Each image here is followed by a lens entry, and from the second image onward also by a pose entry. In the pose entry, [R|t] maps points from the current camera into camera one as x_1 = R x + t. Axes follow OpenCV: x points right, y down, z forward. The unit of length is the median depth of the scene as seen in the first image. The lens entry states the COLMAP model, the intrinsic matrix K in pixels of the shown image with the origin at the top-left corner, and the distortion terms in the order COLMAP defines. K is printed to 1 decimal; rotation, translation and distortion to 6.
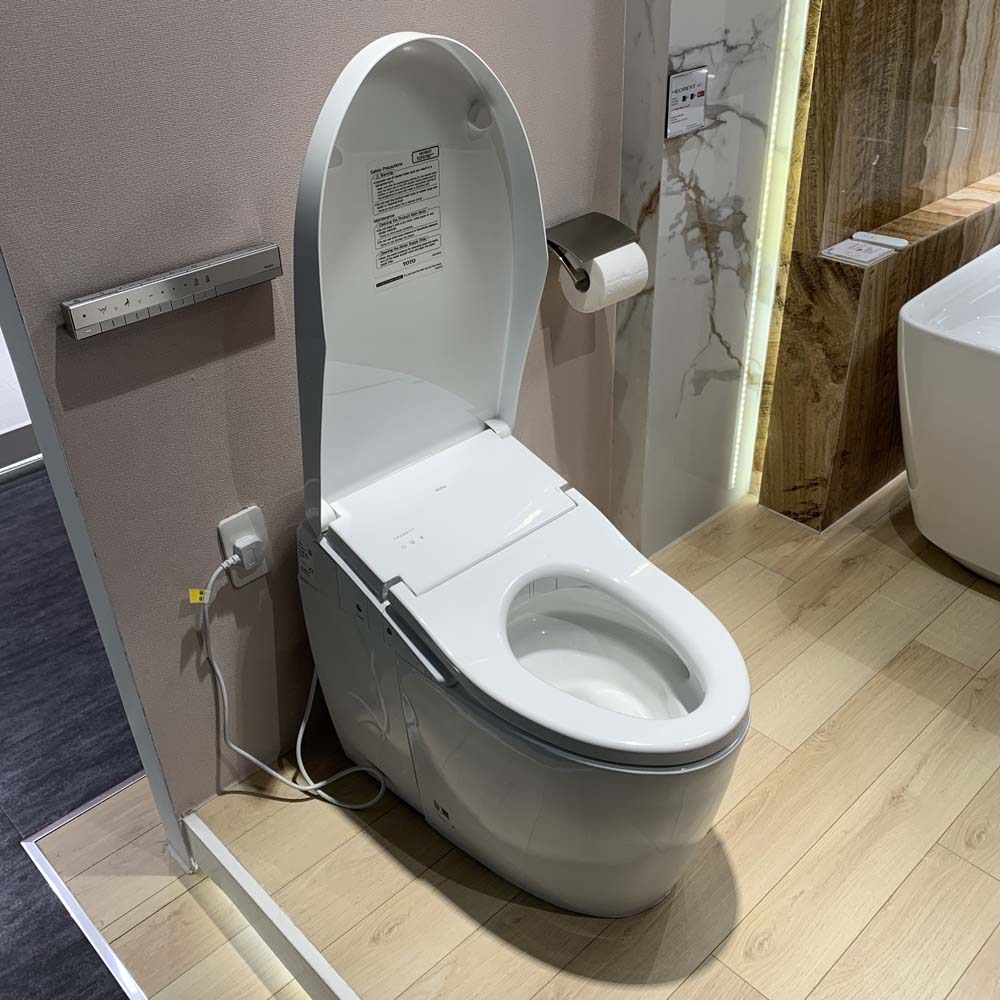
lens RADIAL K [[1018.7, 0, 509.6], [0, 1018.7, 505.3], [0, 0, 1]] dist [0.007633, -0.010931]
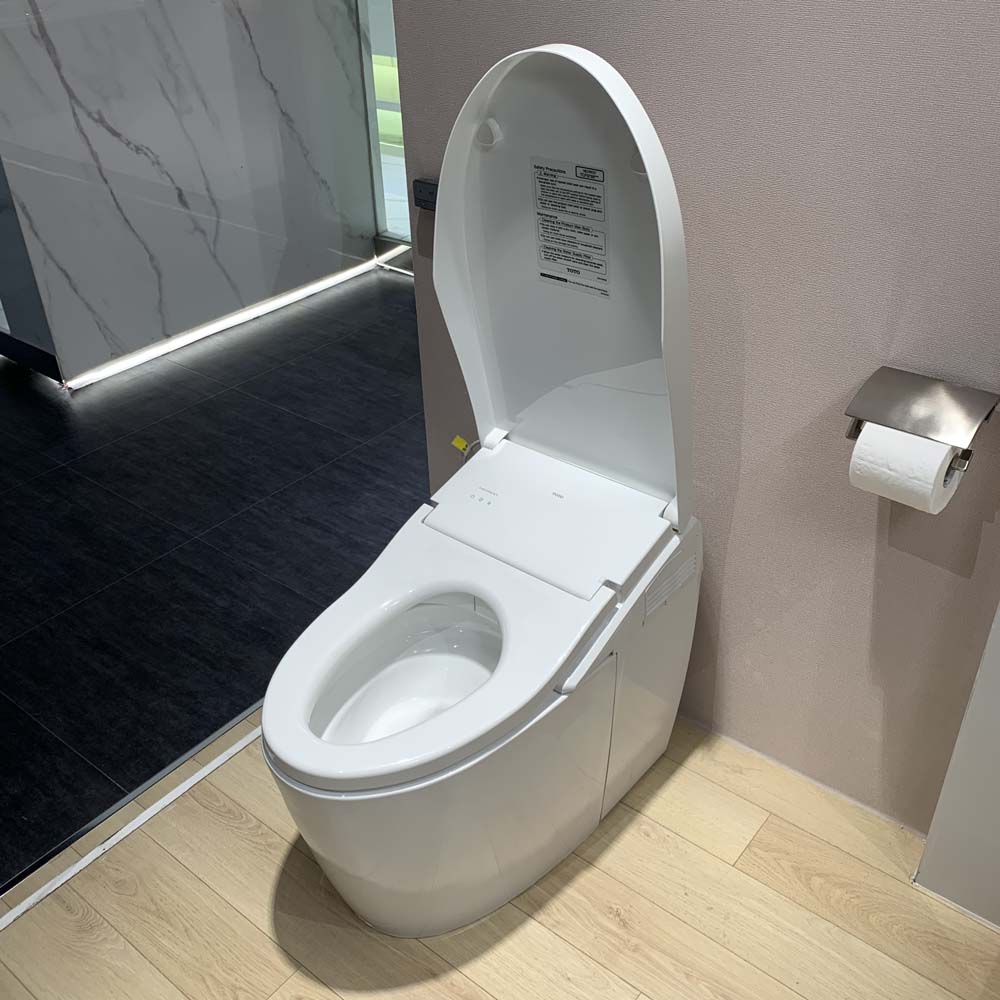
lens RADIAL K [[1026.7, 0, 519.1], [0, 1026.7, 502.5], [0, 0, 1]] dist [0.013874, -0.013566]
pose [[0.139992, 0.562581, -0.814804, 0.657107], [-0.532635, 0.736488, 0.416995, -0.359551], [0.834687, 0.375617, 0.402752, 0.489613]]
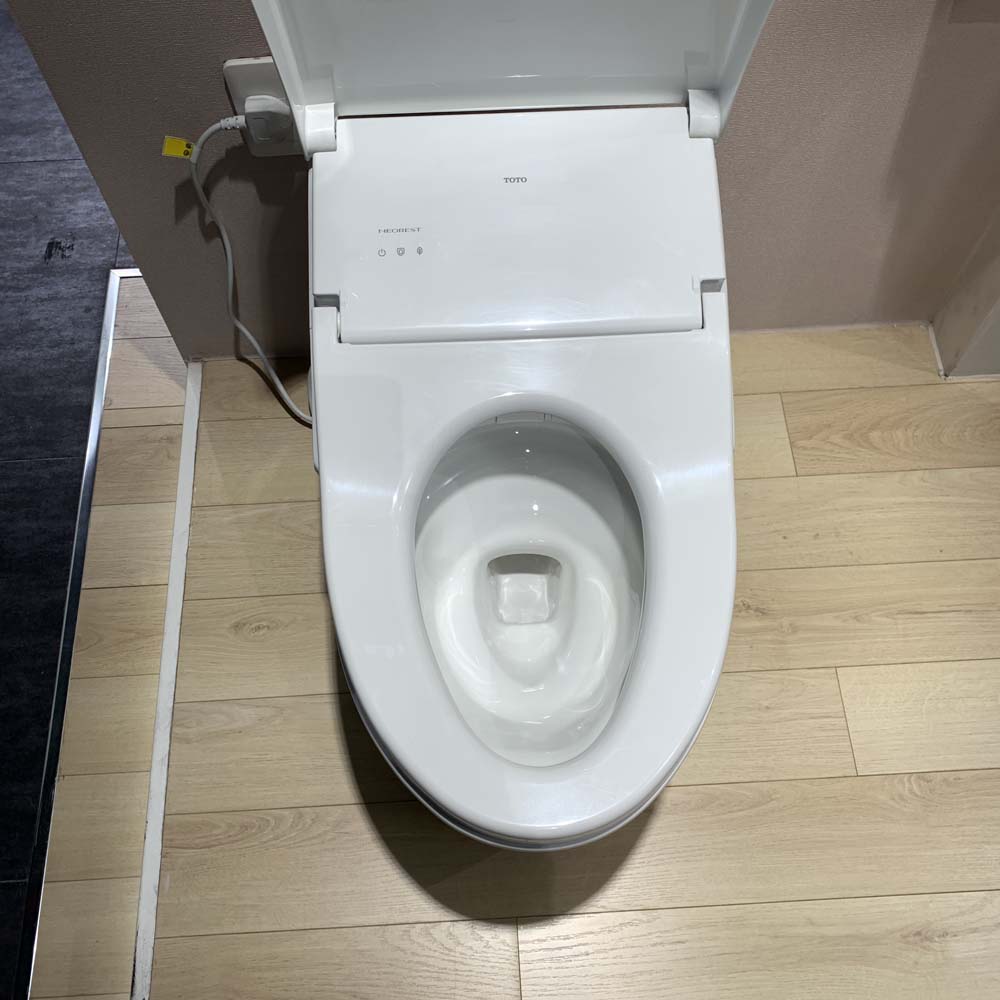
lens RADIAL K [[1020.3, 0, 499.9], [0, 1020.3, 509.9], [0, 0, 1]] dist [0.015382, -0.028571]
pose [[0.758439, 0.597223, -0.260952, 0.168728], [-0.369291, 0.723708, 0.582984, -0.191624], [0.537024, -0.345790, 0.769437, 0.412252]]
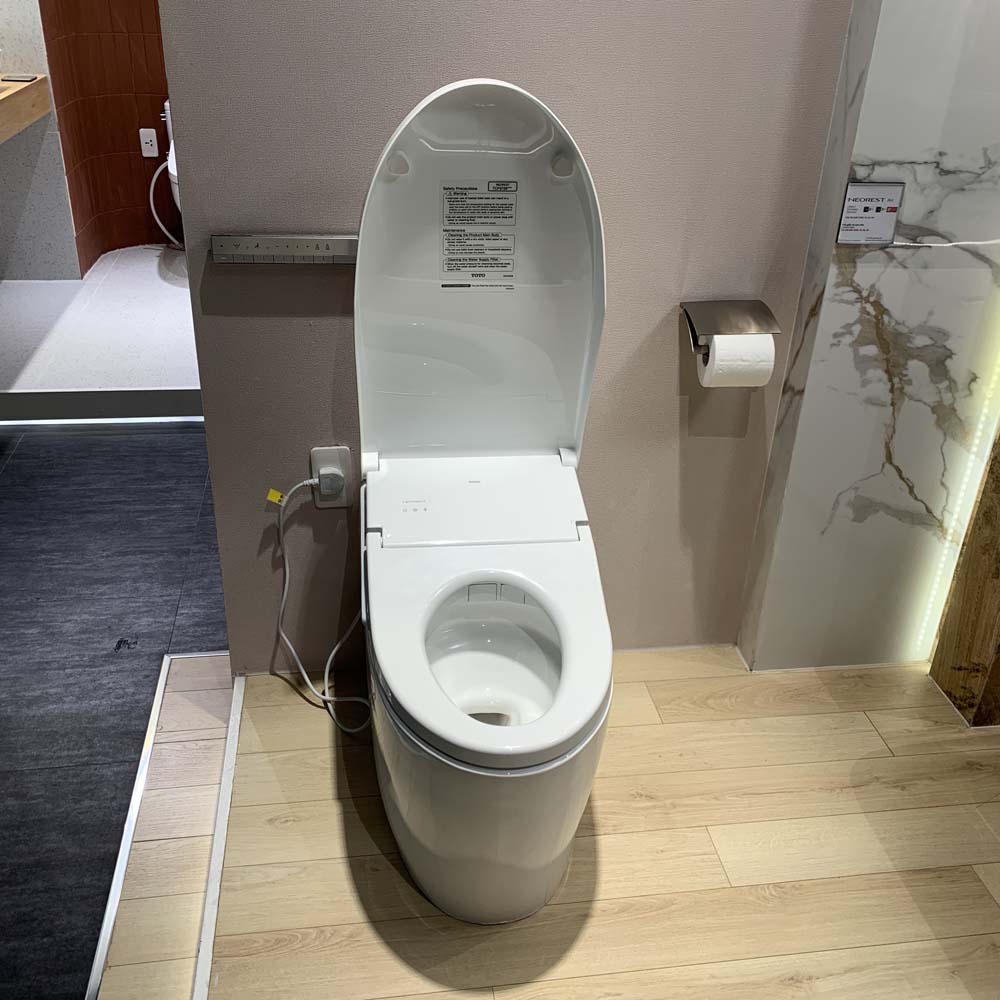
lens RADIAL K [[1018.4, 0, 517.6], [0, 1018.4, 503.8], [0, 0, 1]] dist [0.010108, -0.015023]
pose [[0.819546, 0.326997, -0.470550, 0.439915], [-0.369402, 0.929267, 0.002392, -0.012661], [0.438048, 0.171862, 0.882370, 0.032666]]
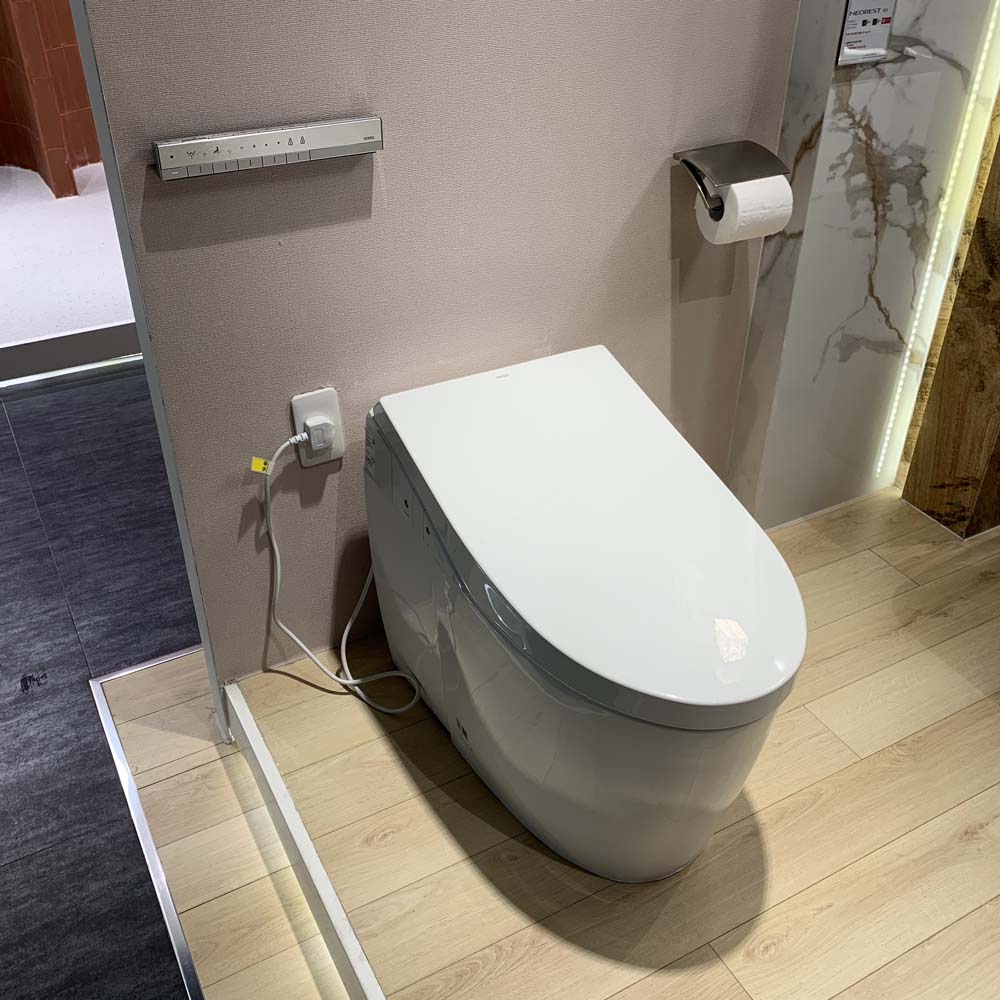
lens RADIAL K [[1024.5, 0, 497.6], [0, 1024.5, 486.6], [0, 0, 1]] dist [-0.016698, 0.029006]
pose [[0.965440, 0.170803, -0.196856, 0.103196], [-0.169888, 0.985225, 0.021656, 0.040837], [0.197646, 0.012536, 0.980193, 0.050890]]
